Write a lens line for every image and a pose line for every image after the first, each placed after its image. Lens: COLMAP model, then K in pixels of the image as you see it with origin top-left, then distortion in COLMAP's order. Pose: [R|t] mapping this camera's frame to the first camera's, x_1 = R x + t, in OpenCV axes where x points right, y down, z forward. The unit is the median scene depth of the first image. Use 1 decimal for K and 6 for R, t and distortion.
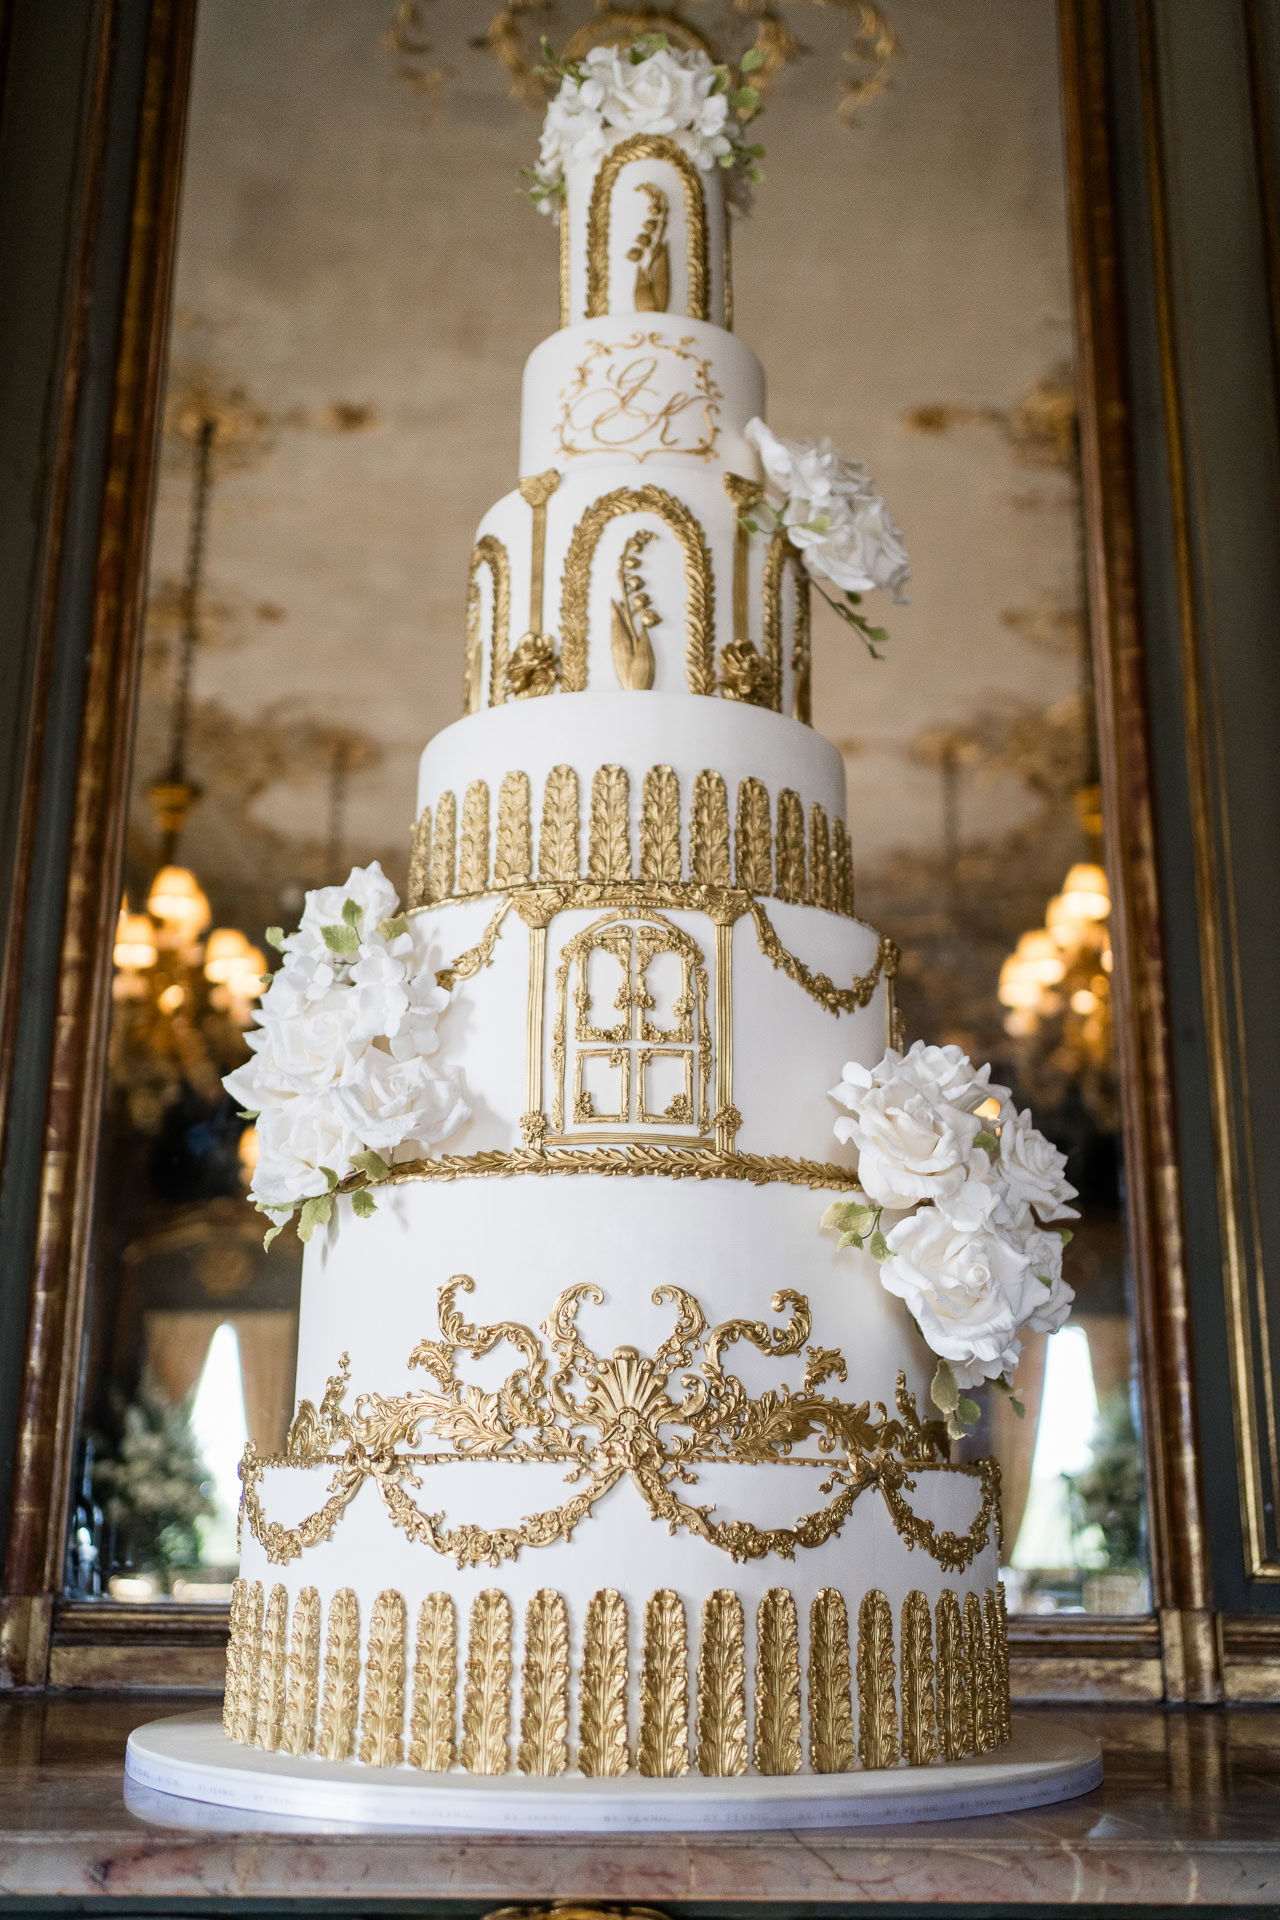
lens RADIAL K [[2049.5, 0, 640.0], [0, 2049.5, 960.0], [0, 0, 1]] dist [0.005521, 0.021611]
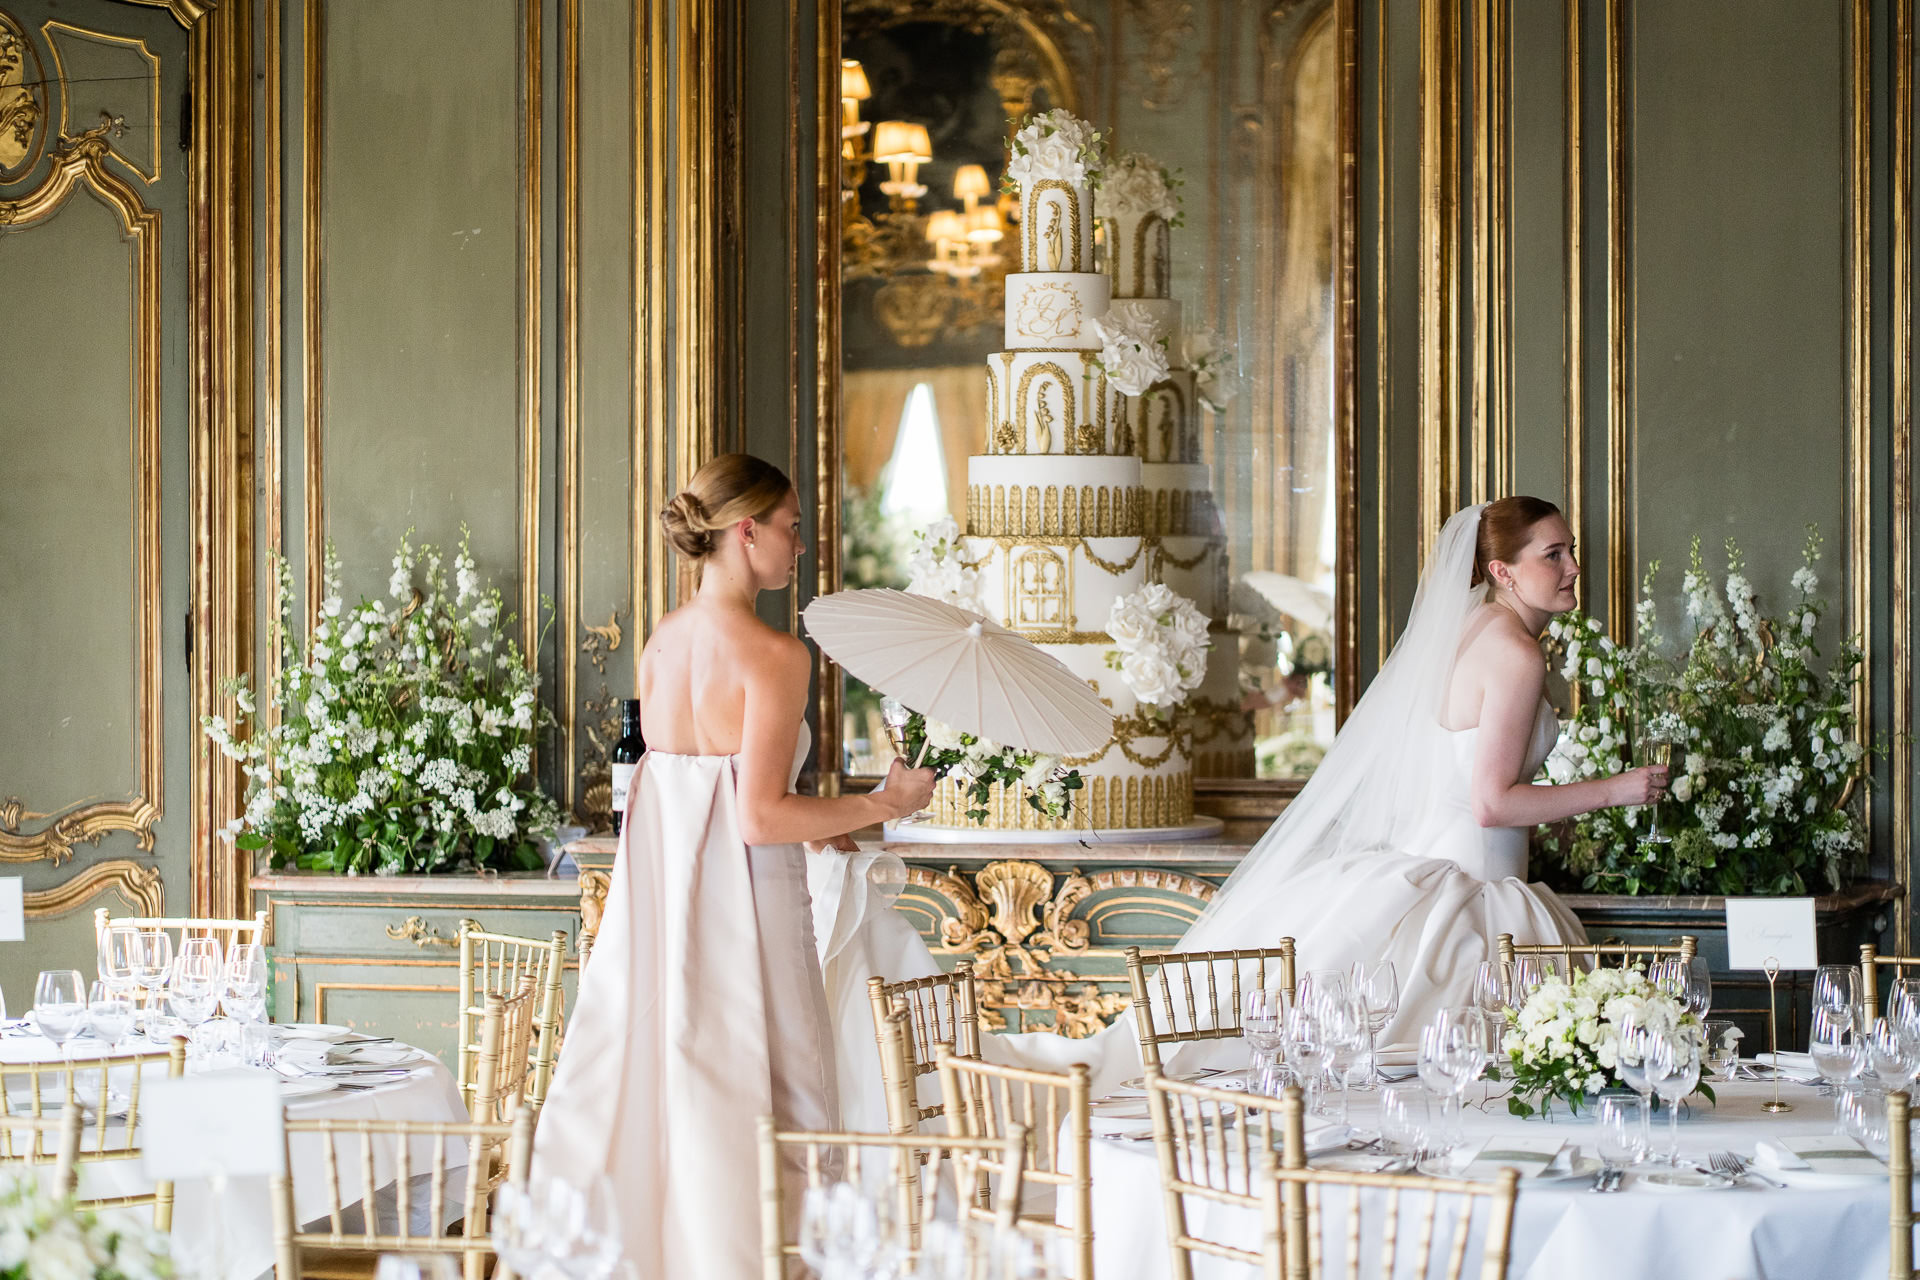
lens RADIAL K [[4646.7, 0, 960.0], [0, 4646.7, 640.0], [0, 0, 1]] dist [-0.047280, -0.119614]
pose [[0.982258, -0.009420, -0.187298, 1.065421], [0.062341, 0.958341, 0.278740, -1.656459], [0.176869, -0.285471, 0.941926, -4.981671]]
